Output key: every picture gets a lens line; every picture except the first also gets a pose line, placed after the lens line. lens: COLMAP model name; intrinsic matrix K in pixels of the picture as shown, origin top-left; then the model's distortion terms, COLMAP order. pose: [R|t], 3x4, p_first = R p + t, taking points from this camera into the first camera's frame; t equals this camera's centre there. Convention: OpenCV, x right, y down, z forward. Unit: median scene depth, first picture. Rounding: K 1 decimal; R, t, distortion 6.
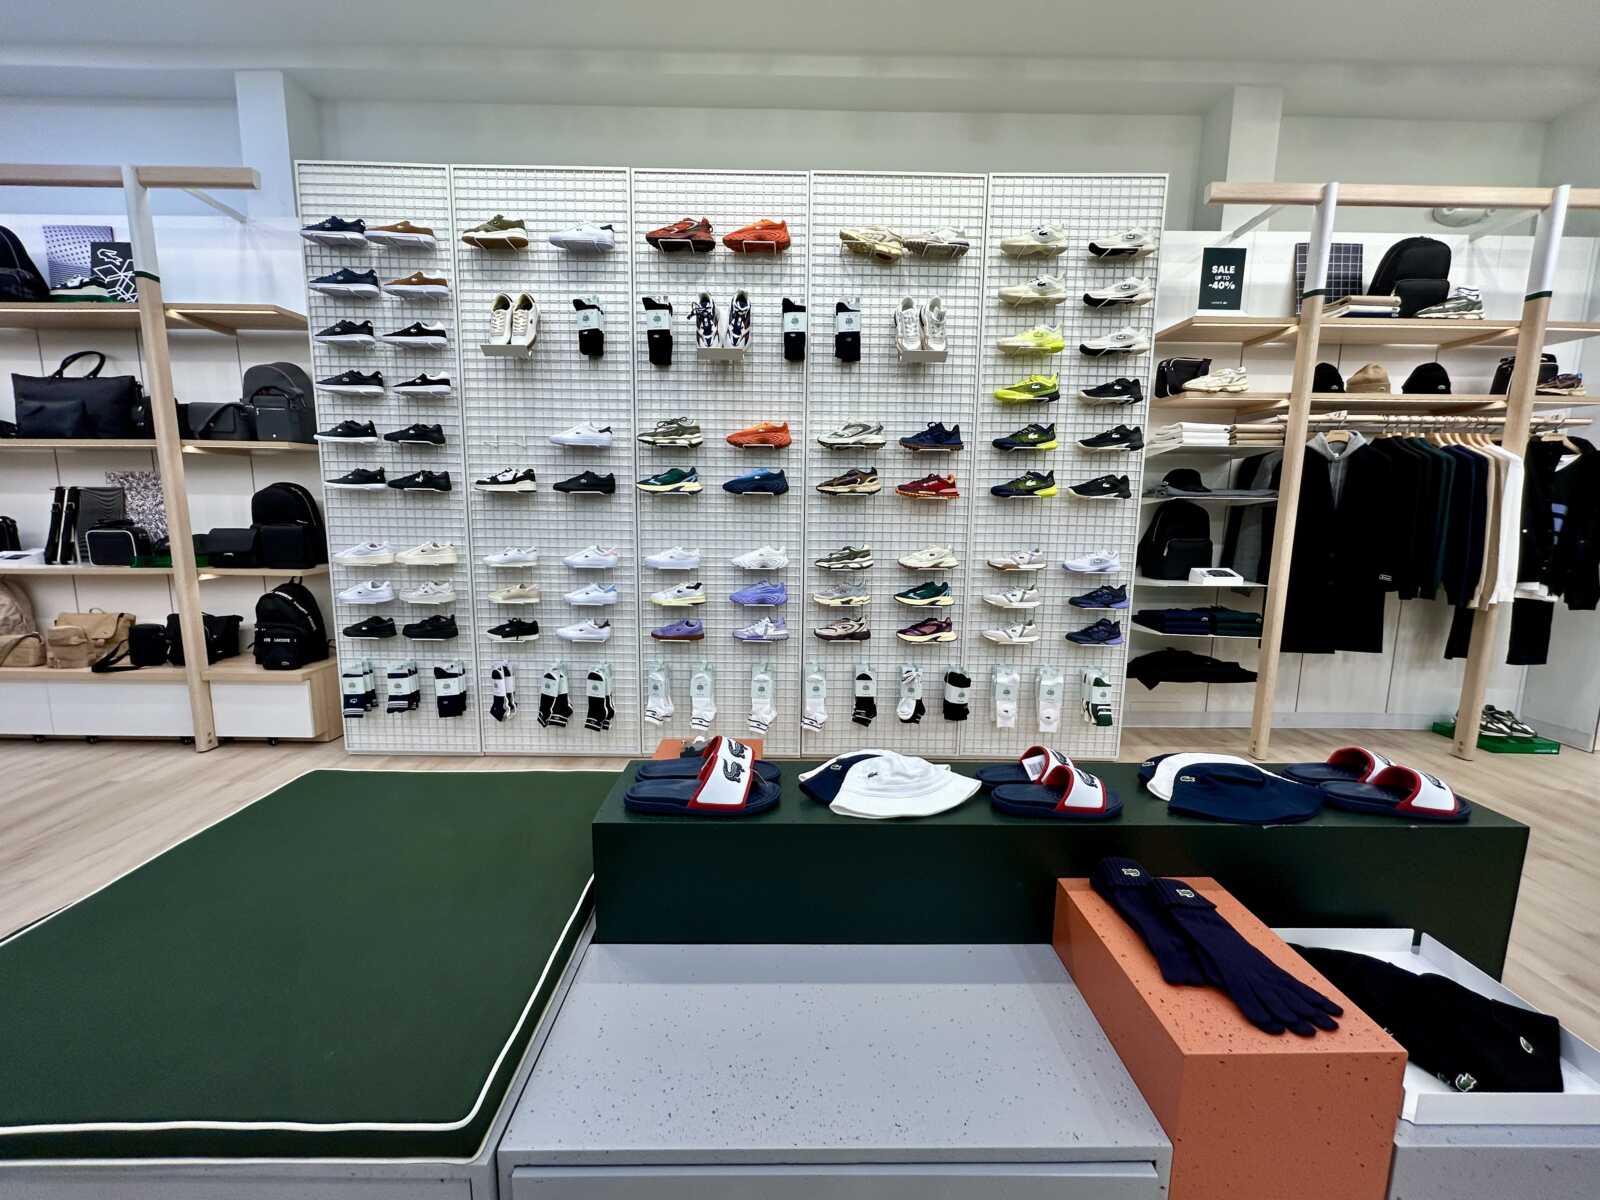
lens RADIAL K [[645.8, 0, 800.0], [0, 645.8, 600.0], [0, 0, 1]] dist [-0.000136, -0.000123]
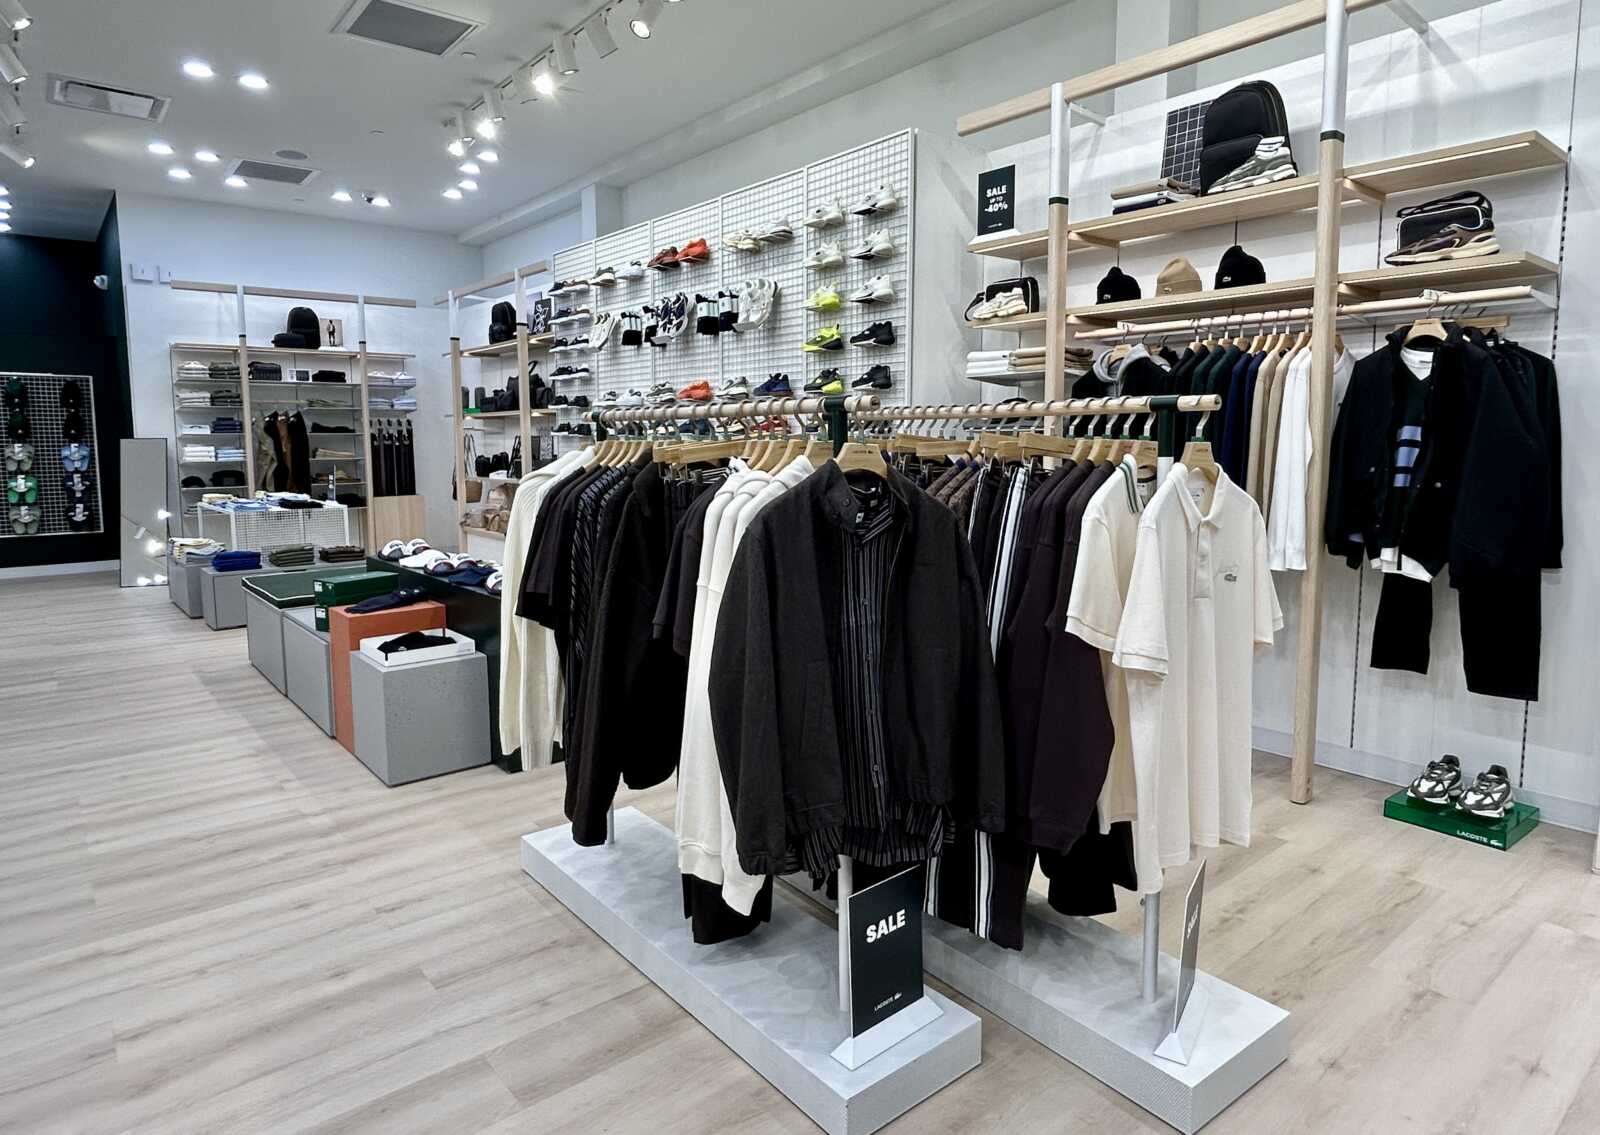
lens RADIAL K [[931.9, 0, 798.2], [0, 931.9, 538.4], [0, 0, 1]] dist [-0.005034, -0.000728]
pose [[0.636431, 0.069479, -0.768198, 1.618886], [-0.098372, 0.995113, 0.008504, 0.019944], [0.765035, 0.070157, 0.640155, -0.078664]]
